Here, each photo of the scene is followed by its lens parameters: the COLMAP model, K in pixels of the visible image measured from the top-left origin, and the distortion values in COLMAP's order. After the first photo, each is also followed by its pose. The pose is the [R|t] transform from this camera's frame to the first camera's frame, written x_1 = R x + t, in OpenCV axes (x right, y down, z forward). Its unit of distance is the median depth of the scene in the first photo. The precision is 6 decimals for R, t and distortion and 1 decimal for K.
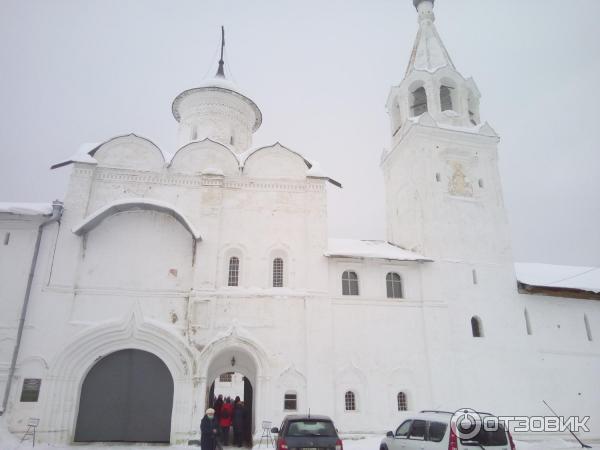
lens RADIAL K [[453.0, 0, 300.0], [0, 453.0, 225.0], [0, 0, 1]] dist [0.044277, -0.070683]
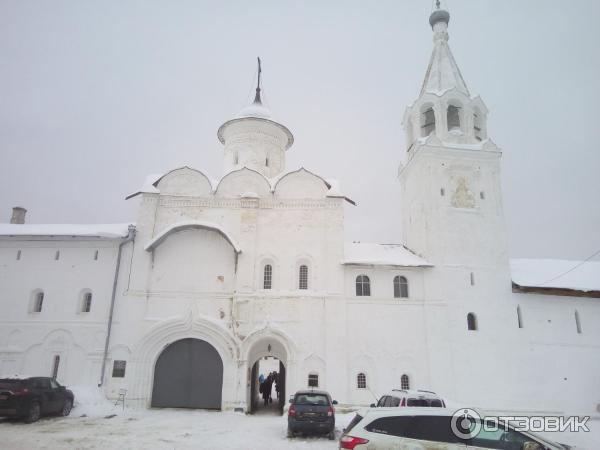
lens RADIAL K [[449.1, 0, 301.2], [0, 449.1, 228.3], [0, 0, 1]] dist [0.084859, -0.159135]
pose [[0.992738, -0.017609, -0.119004, 0.092819], [0.024546, 0.998068, 0.057082, -0.097005], [0.117769, -0.059589, 0.991252, -0.204238]]
